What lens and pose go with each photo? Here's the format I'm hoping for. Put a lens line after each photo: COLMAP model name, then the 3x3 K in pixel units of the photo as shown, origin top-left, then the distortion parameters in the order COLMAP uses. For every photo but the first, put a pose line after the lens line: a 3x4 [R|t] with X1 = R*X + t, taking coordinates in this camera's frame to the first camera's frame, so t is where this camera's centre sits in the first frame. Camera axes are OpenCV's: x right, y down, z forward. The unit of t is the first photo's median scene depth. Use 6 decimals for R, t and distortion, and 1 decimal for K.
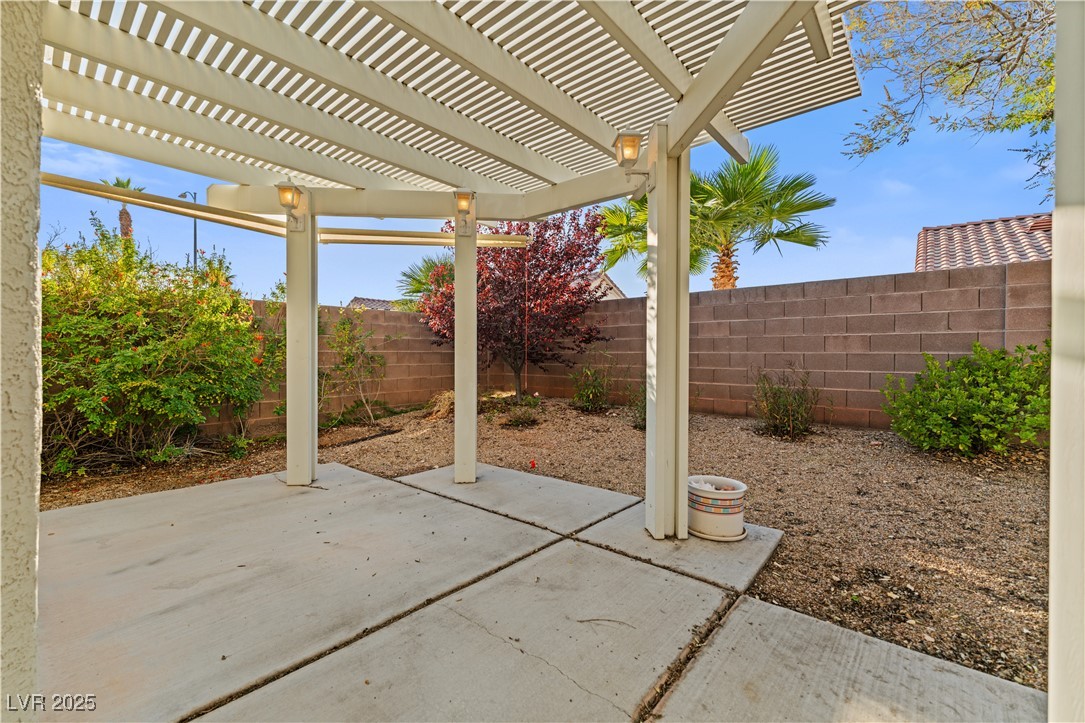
lens RADIAL K [[440.8, 0, 543.8], [0, 440.8, 356.5], [0, 0, 1]] dist [-0.005390, -0.000477]
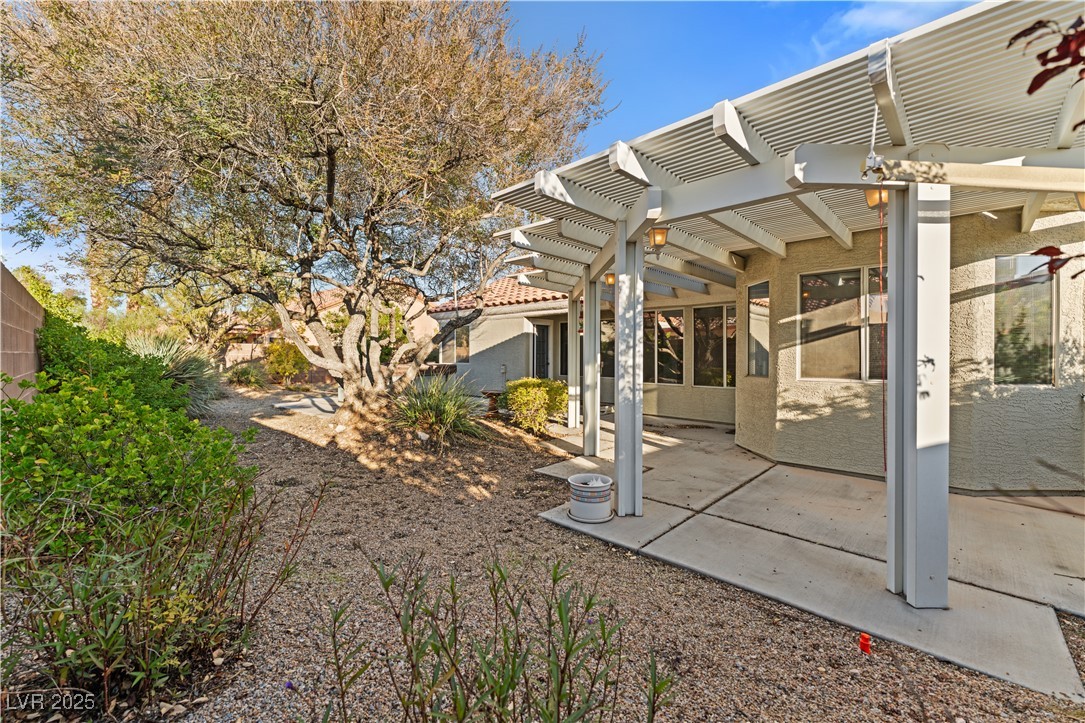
lens RADIAL K [[440.8, 0, 541.8], [0, 440.8, 357.1], [0, 0, 1]] dist [-0.005390, -0.000477]
pose [[-0.998184, -0.008942, 0.059571, 0.515244], [-0.008172, 0.999880, 0.013165, -0.111324], [-0.059682, 0.012655, -0.998137, 2.625649]]
